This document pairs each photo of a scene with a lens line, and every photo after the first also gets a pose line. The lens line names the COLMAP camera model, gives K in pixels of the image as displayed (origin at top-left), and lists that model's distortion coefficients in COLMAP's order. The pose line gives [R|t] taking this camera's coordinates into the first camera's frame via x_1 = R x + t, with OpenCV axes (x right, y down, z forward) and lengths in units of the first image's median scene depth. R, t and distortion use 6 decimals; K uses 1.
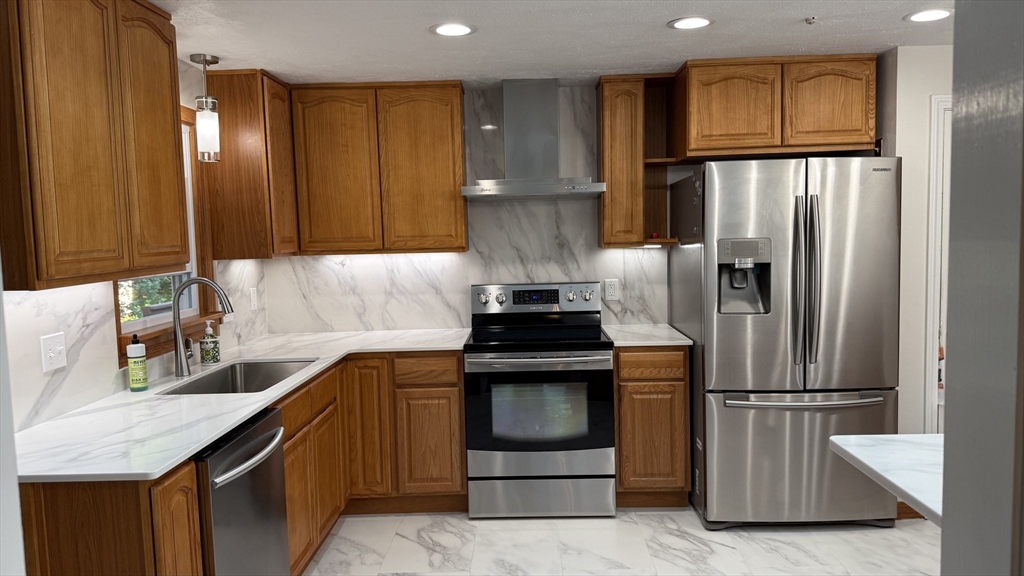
lens RADIAL K [[725.1, 0, 515.8], [0, 725.1, 289.8], [0, 0, 1]] dist [0.012315, -0.002461]
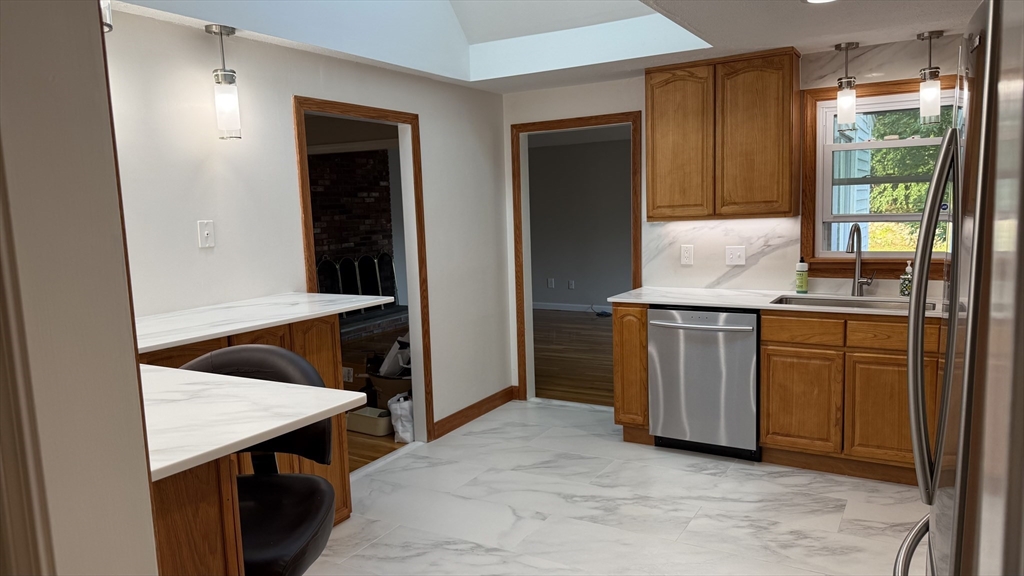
lens RADIAL K [[725.1, 0, 514.4], [0, 725.1, 293.9], [0, 0, 1]] dist [0.012315, -0.002461]
pose [[-0.474909, 0.160587, -0.865259, 1.226215], [-0.019749, 0.981017, 0.192911, -0.161695], [0.879813, 0.108704, -0.462723, 1.296004]]
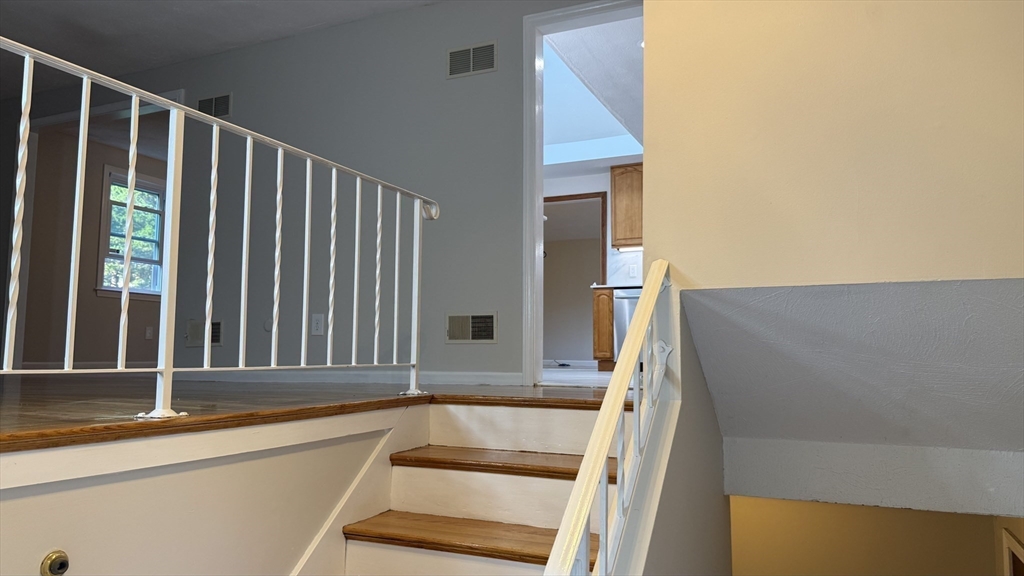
lens RADIAL K [[725.1, 0, 511.6], [0, 725.1, 287.2], [0, 0, 1]] dist [0.012315, -0.002461]
pose [[-0.388167, -0.064580, -0.919324, 2.561942], [-0.067386, 0.996860, -0.041574, 0.329788], [0.919122, 0.045812, -0.391300, 1.583474]]
